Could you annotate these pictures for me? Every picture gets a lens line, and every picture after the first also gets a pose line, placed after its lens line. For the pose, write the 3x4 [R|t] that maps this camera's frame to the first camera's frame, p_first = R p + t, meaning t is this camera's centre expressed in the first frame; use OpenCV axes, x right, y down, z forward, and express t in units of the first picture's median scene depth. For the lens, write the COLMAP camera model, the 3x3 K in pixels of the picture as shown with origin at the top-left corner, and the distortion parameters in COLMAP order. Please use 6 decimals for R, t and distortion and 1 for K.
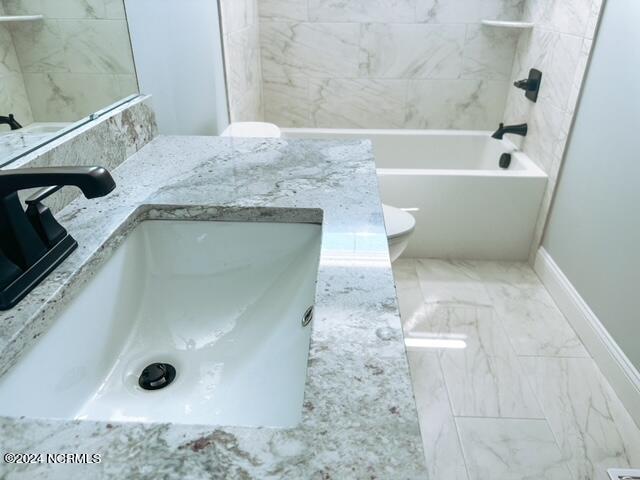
lens RADIAL K [[452.2, 0, 321.3], [0, 452.2, 238.9], [0, 0, 1]] dist [0.027442, -0.026917]
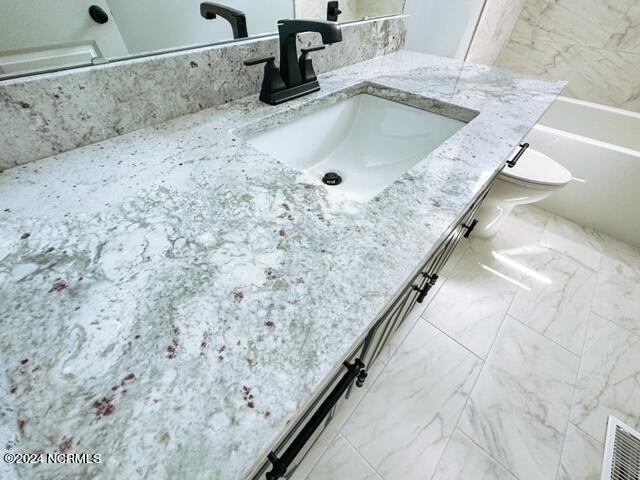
lens RADIAL K [[254.5, 0, 321.2], [0, 254.5, 239.7], [0, 0, 1]] dist [0.001252, -0.000947]
pose [[0.772791, 0.473843, -0.422217, 0.128118], [-0.316101, 0.864246, 0.391357, 0.106784], [0.550341, -0.168974, 0.817663, 0.088741]]
